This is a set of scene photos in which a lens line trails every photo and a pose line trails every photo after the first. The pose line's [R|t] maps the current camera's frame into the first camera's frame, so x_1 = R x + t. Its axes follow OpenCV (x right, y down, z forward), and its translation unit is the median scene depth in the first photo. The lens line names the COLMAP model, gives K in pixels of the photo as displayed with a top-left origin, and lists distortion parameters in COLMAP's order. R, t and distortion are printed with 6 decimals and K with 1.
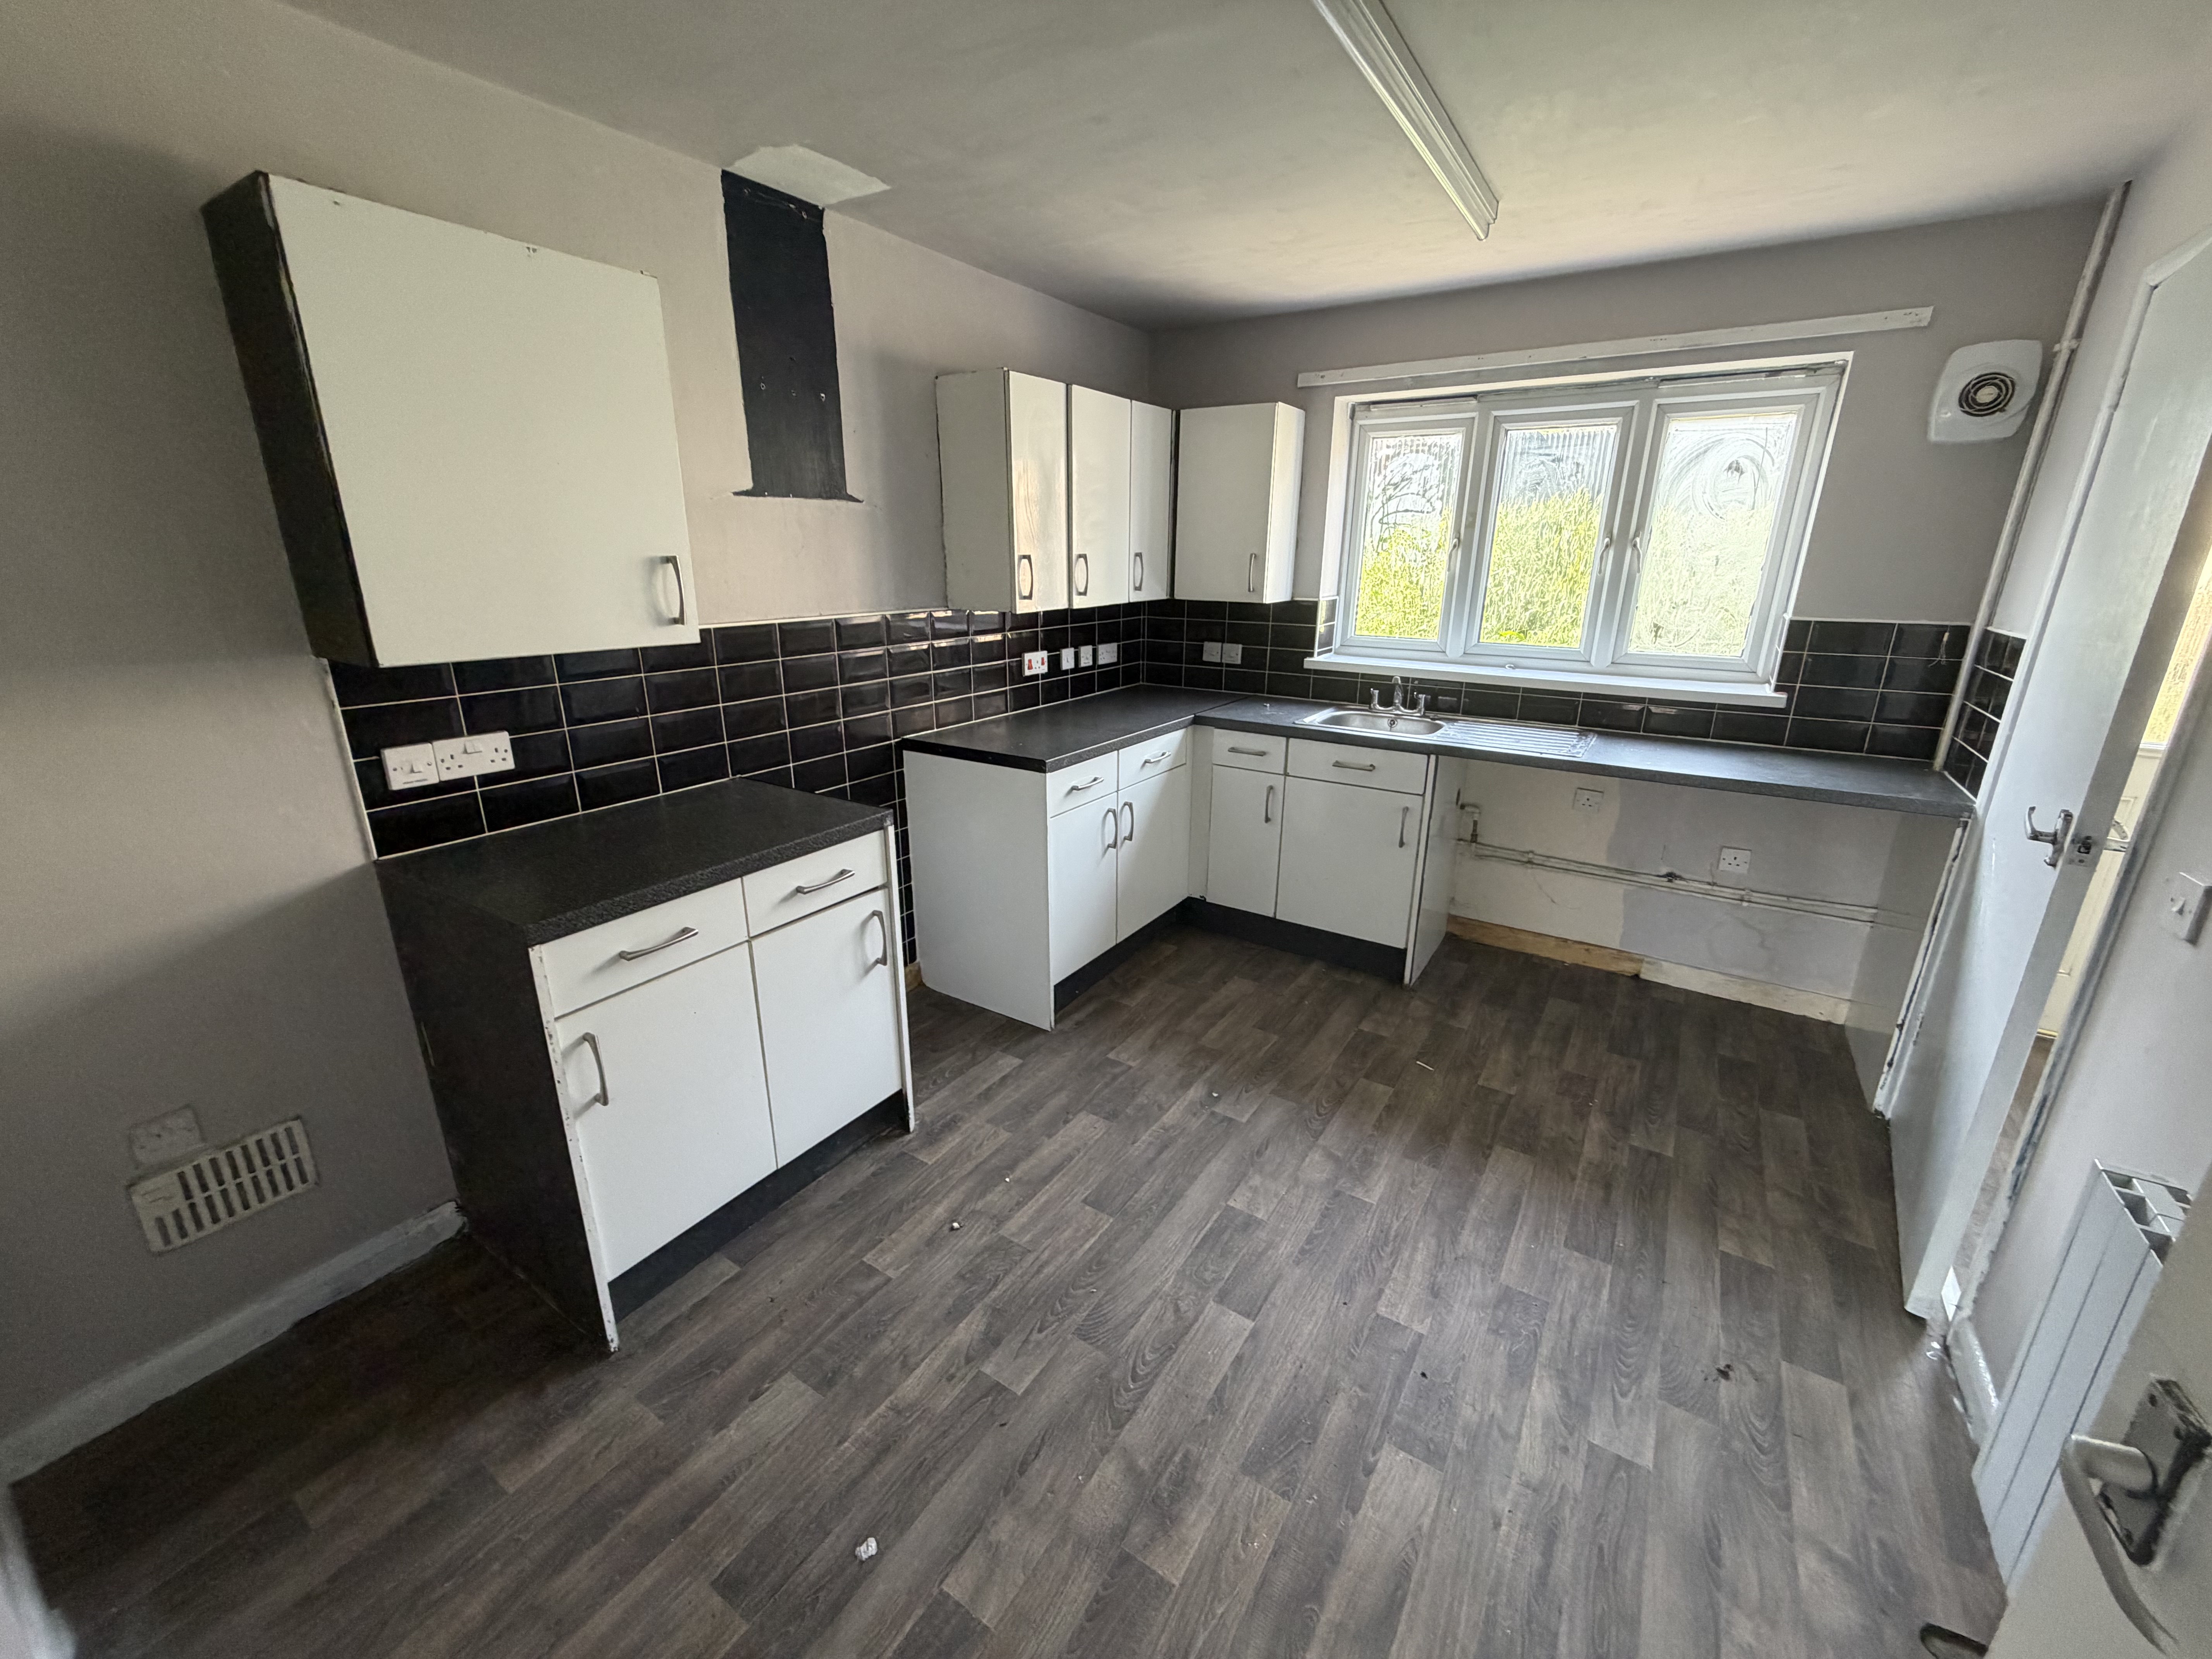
lens RADIAL K [[887.9, 0, 1106.0], [0, 887.9, 829.5], [0, 0, 1]] dist [0.020702, 0.000003]
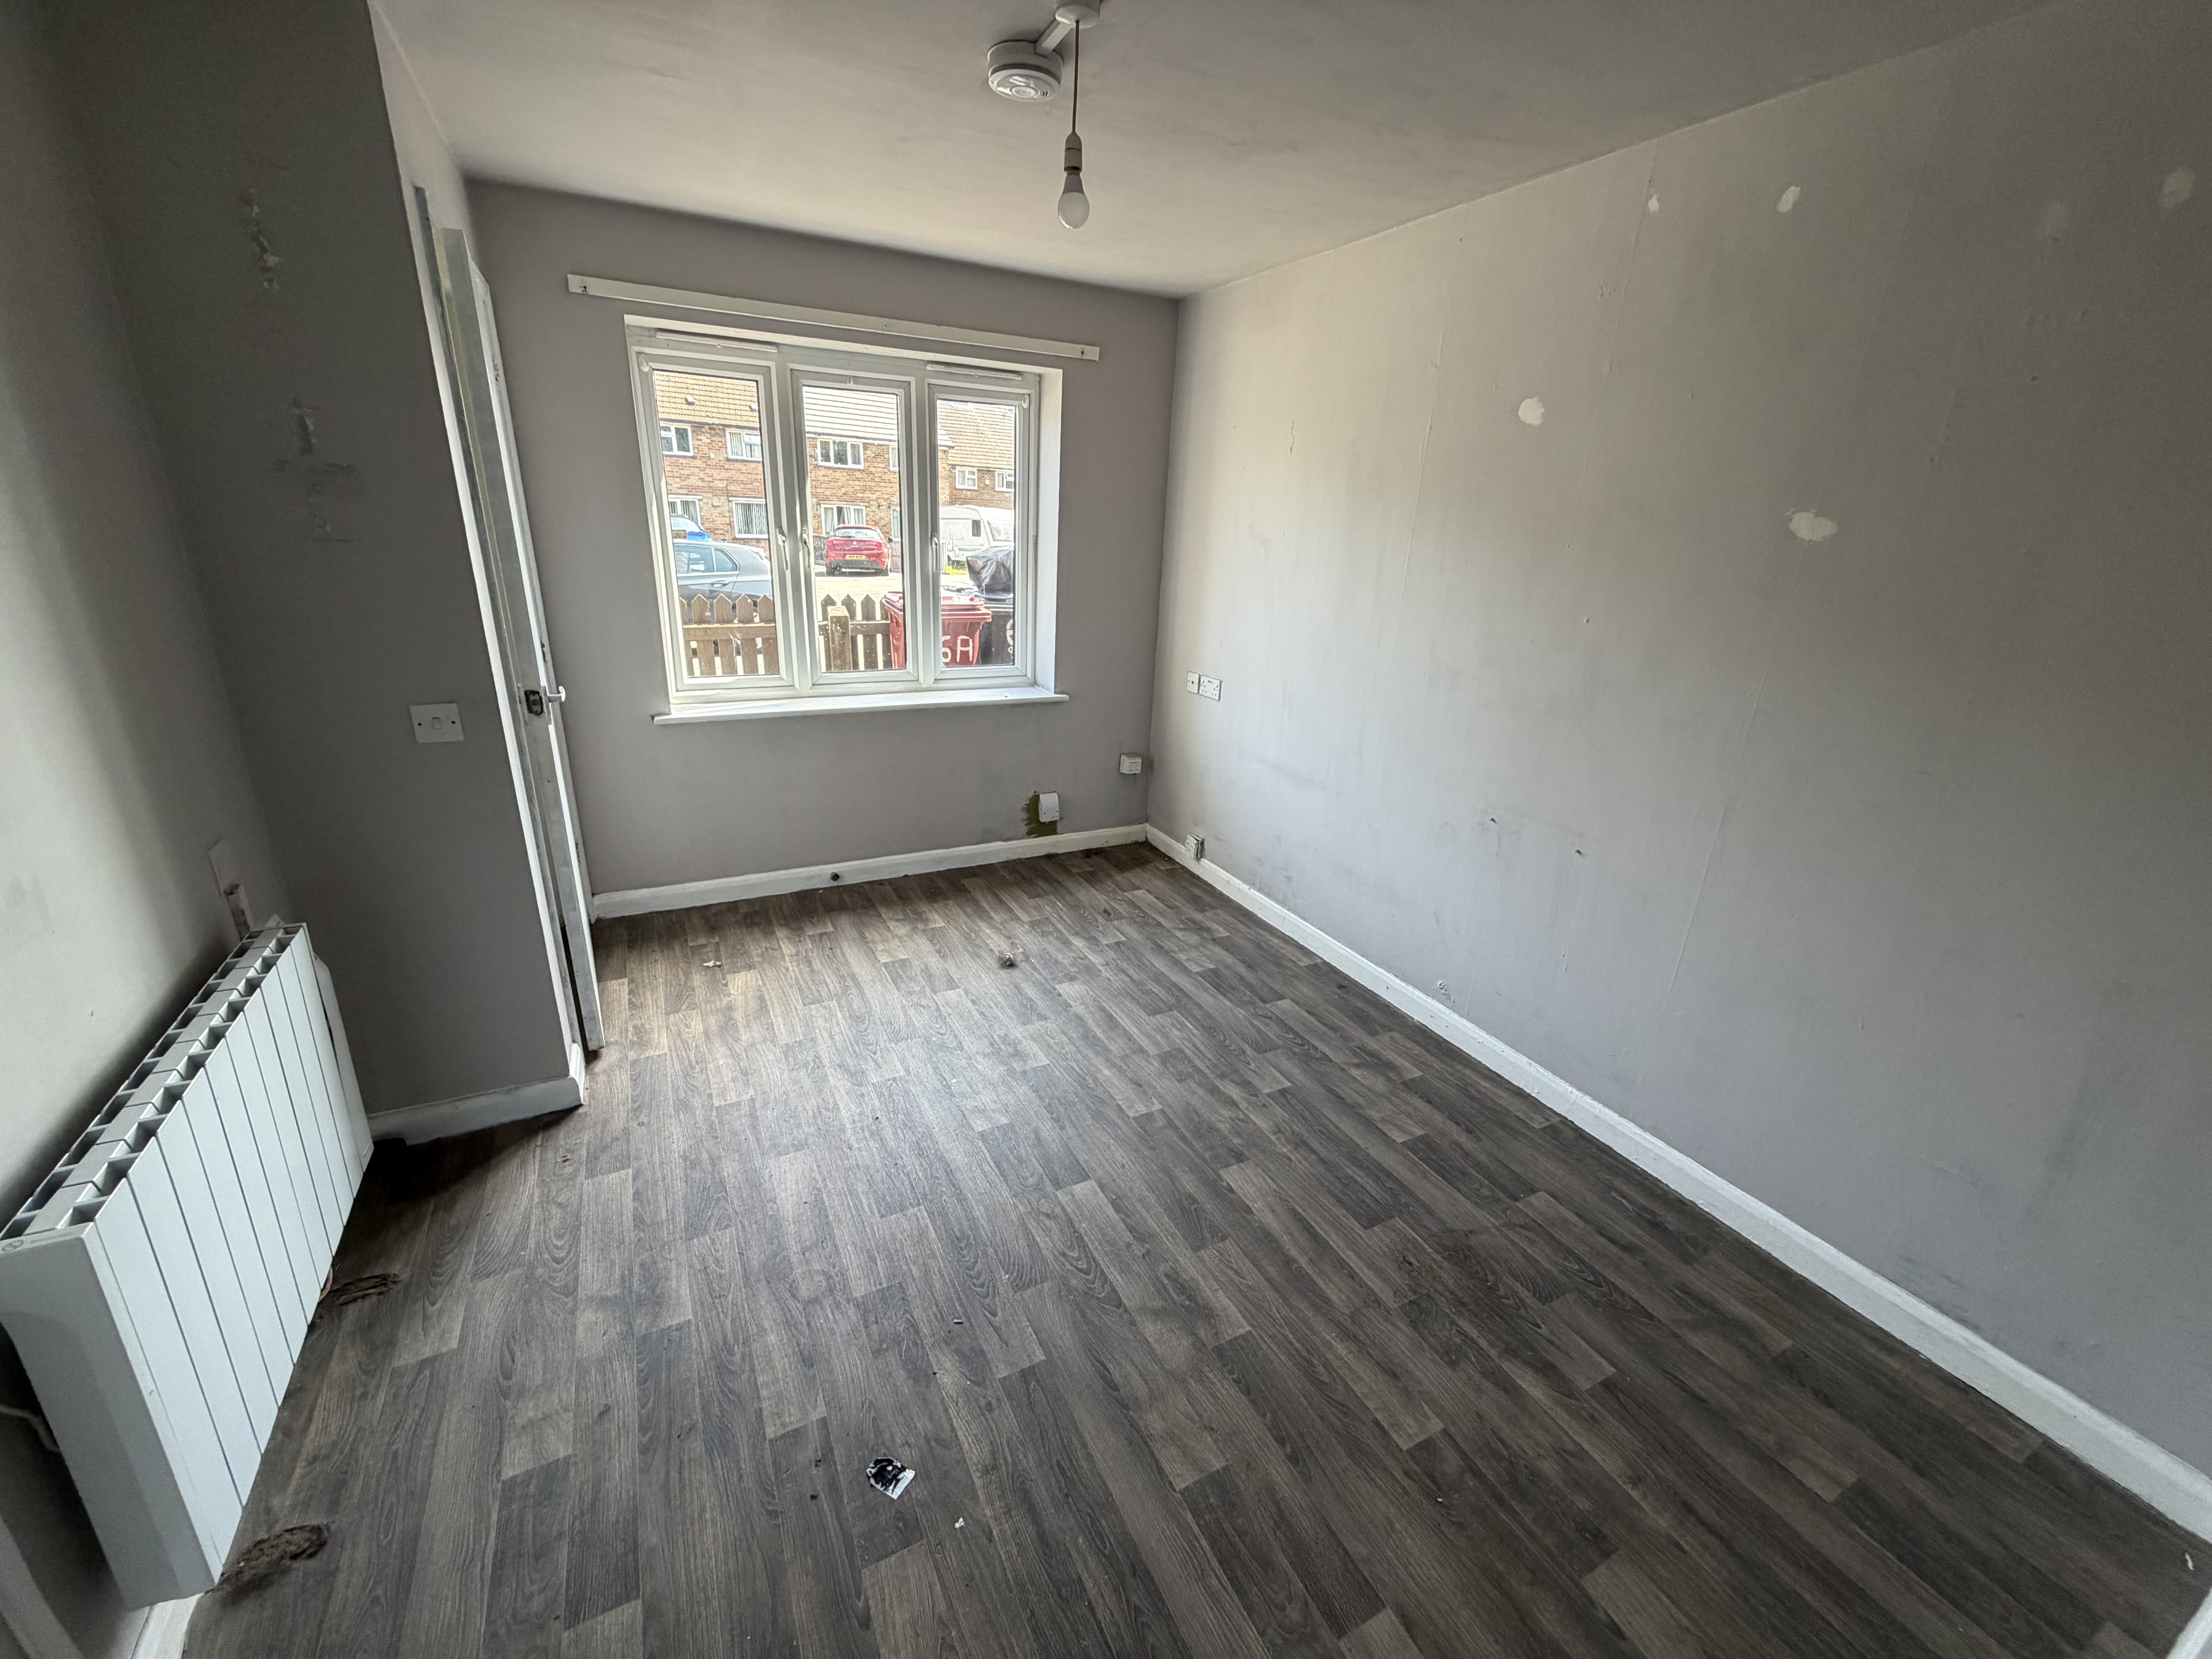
lens RADIAL K [[887.9, 0, 1106.0], [0, 887.9, 829.5], [0, 0, 1]] dist [0.020702, 0.000003]
pose [[0.493784, -0.278821, 0.823672, -0.762324], [0.224737, 0.955941, 0.188867, -0.124313], [-0.840042, 0.091850, 0.534690, 0.357937]]
